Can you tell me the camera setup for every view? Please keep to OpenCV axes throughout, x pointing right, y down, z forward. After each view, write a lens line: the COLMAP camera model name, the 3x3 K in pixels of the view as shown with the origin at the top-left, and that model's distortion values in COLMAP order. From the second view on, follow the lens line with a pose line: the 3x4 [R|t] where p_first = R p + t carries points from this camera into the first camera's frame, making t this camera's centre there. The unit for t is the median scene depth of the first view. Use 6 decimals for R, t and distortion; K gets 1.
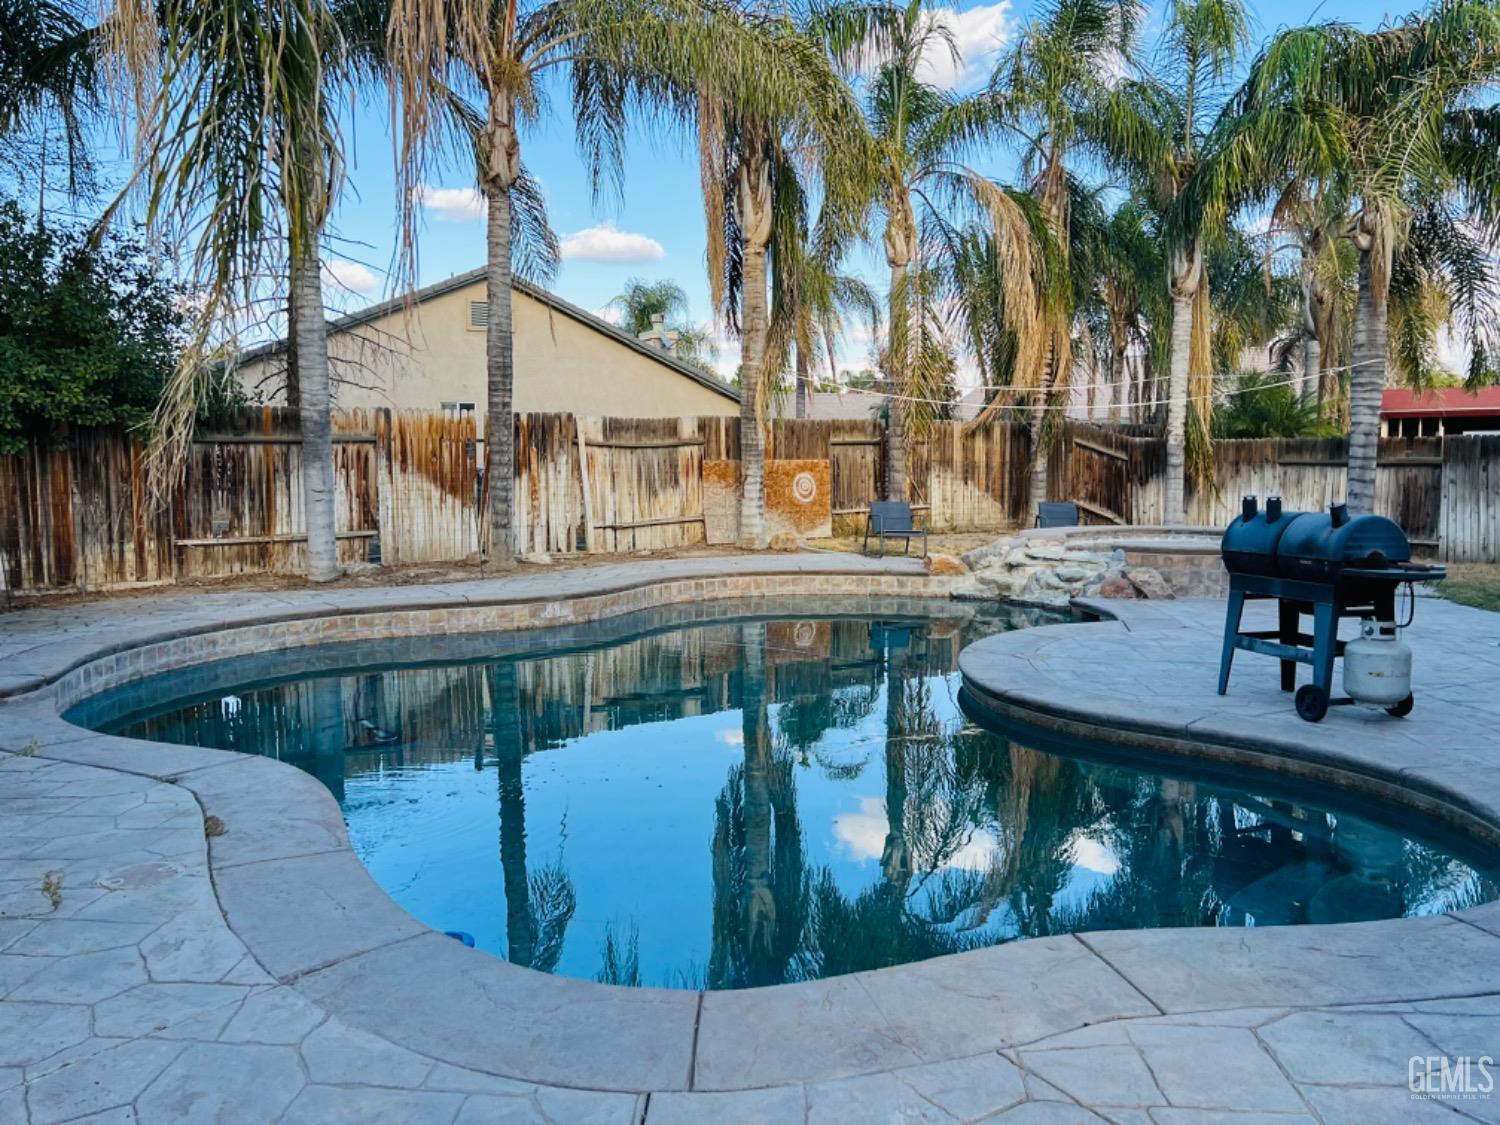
lens RADIAL K [[1143.8, 0, 750.0], [0, 1143.8, 562.5], [0, 0, 1]] dist [0.065278, -0.000871]
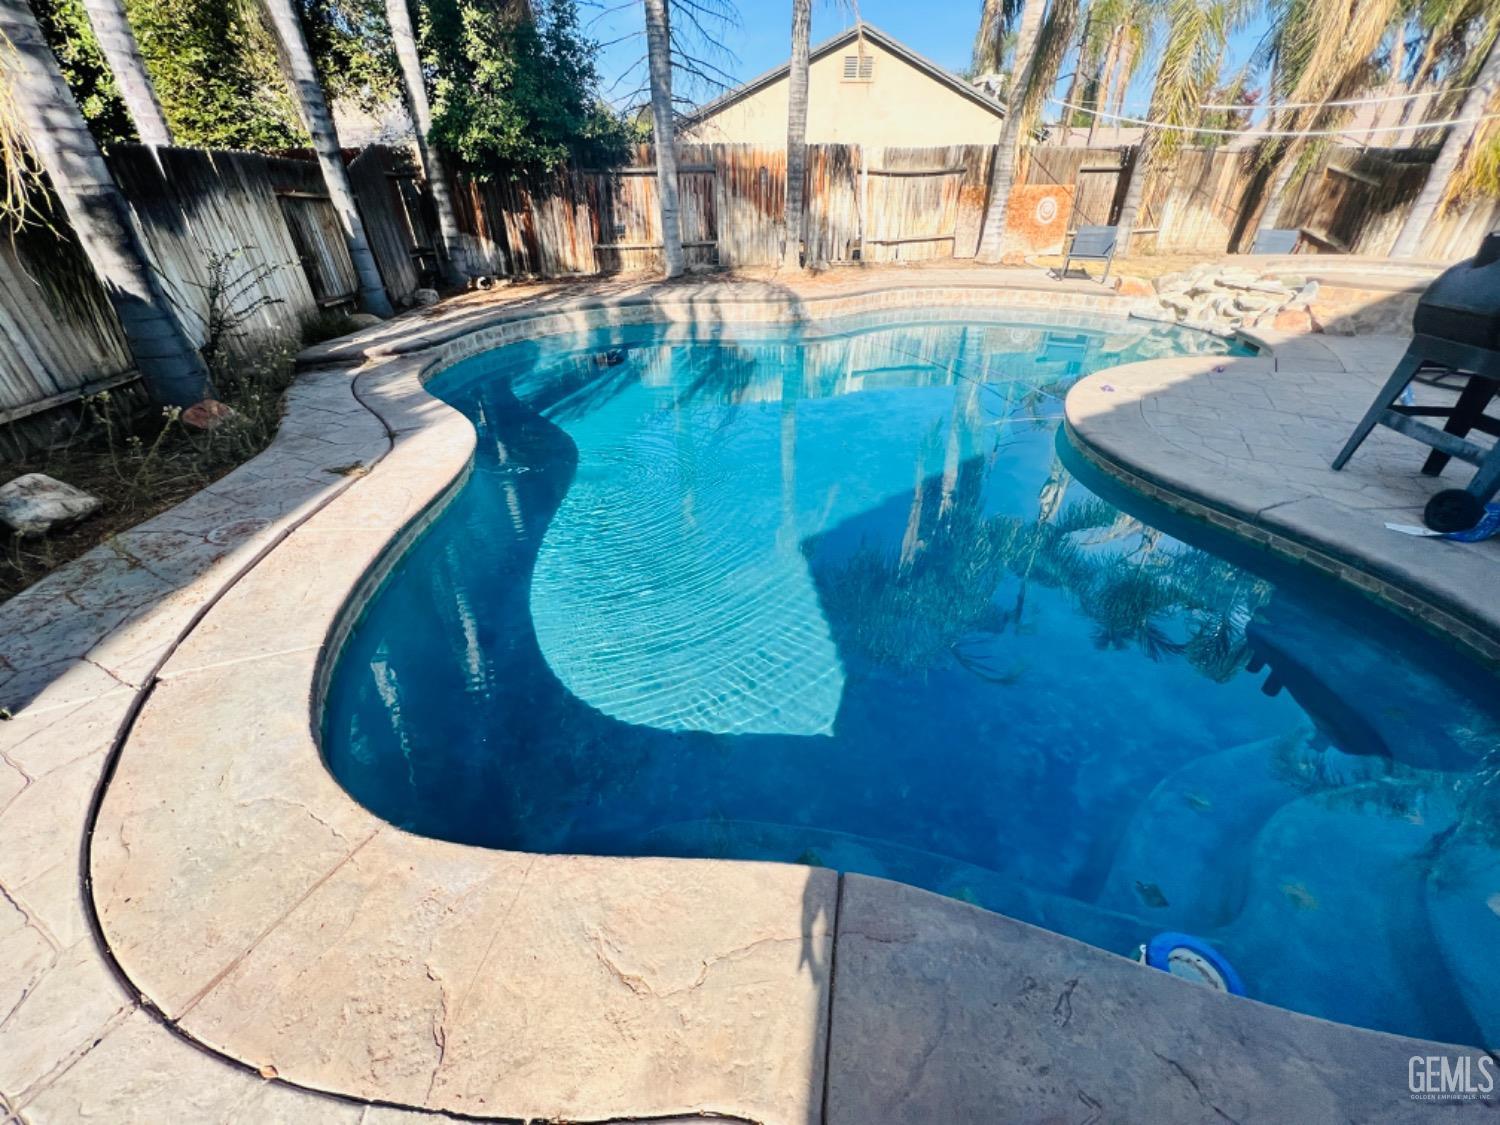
lens RADIAL K [[599.8, 0, 750.0], [0, 599.8, 562.5], [0, 0, 1]] dist [-0.008160, 0.000300]
pose [[0.907099, 0.218940, -0.359494, 0.090923], [-0.033508, 0.888925, 0.456826, -0.012508], [0.419581, -0.402341, 0.813679, 0.206122]]
